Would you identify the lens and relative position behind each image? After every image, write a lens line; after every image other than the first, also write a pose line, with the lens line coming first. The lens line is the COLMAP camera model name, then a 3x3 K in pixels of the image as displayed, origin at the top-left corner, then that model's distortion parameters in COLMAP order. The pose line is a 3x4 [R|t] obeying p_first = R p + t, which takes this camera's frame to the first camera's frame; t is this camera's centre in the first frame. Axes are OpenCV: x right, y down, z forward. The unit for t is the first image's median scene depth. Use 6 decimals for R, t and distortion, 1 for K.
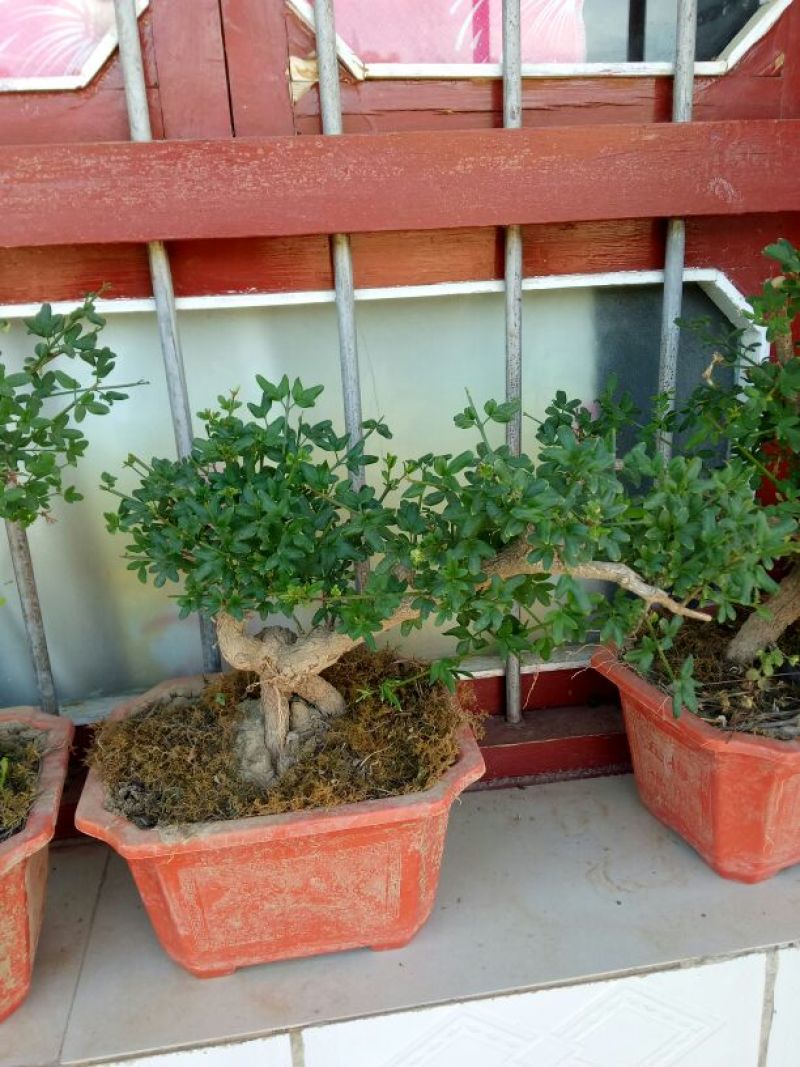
lens RADIAL K [[852.9, 0, 400.0], [0, 852.9, 533.5], [0, 0, 1]] dist [0.093121, -0.110401]
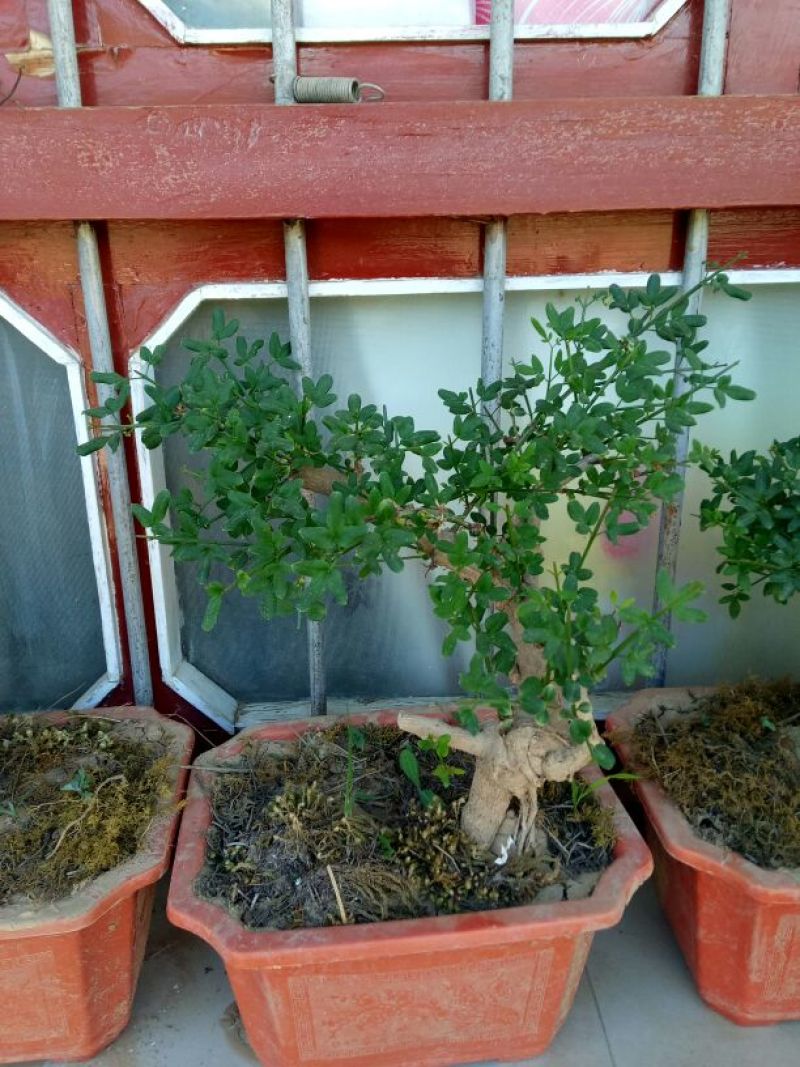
lens RADIAL K [[852.9, 0, 400.0], [0, 852.9, 533.5], [0, 0, 1]] dist [0.093121, -0.110401]
pose [[0.997229, 0.053530, -0.051658, -0.571055], [-0.052990, 0.998526, 0.011754, 0.007182], [0.052211, -0.008984, 0.998596, 0.081383]]
